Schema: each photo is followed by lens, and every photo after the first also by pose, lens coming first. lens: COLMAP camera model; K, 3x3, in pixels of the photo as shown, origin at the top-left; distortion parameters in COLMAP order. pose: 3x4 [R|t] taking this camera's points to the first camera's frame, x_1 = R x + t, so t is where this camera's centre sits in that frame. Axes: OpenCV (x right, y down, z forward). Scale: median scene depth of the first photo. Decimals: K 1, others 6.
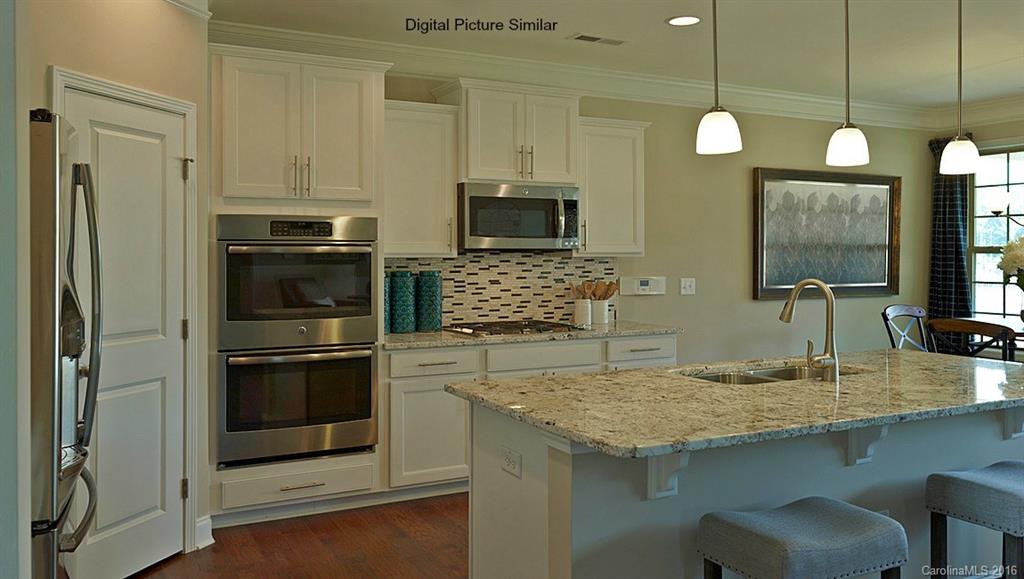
lens RADIAL K [[803.2, 0, 542.4], [0, 803.2, 248.4], [0, 0, 1]] dist [0.008892, 0.004169]
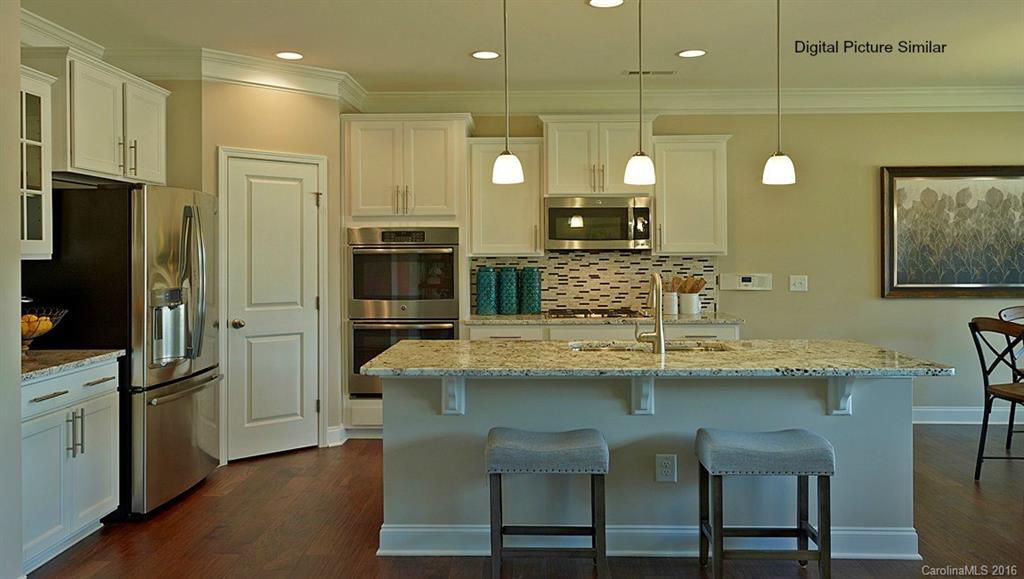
lens RADIAL K [[772.2, 0, 509.3], [0, 772.2, 255.0], [0, 0, 1]] dist [0.008724, 0.001436]
pose [[0.888176, -0.002845, -0.459494, 0.366333], [0.007046, 0.999948, 0.007428, -0.000431], [0.459449, -0.009835, 0.888150, -0.096824]]
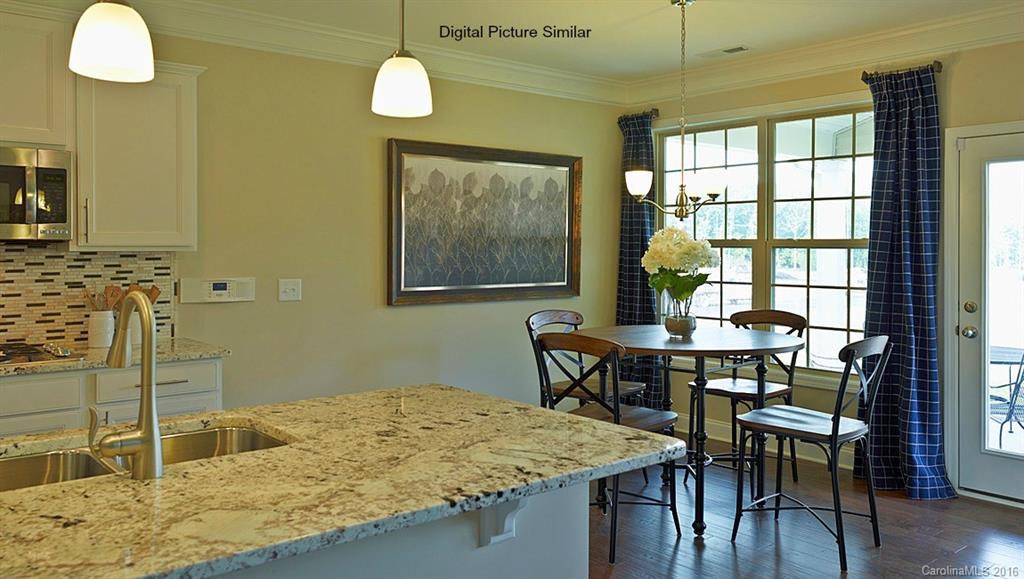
lens RADIAL K [[848.7, 0, 509.9], [0, 848.7, 246.9], [0, 0, 1]] dist [0.008947, 0.008453]
pose [[0.975579, 0.001600, 0.219641, 0.244339], [-0.002859, 0.999981, 0.005413, 0.001631], [-0.219629, -0.005909, 0.975566, 0.194550]]
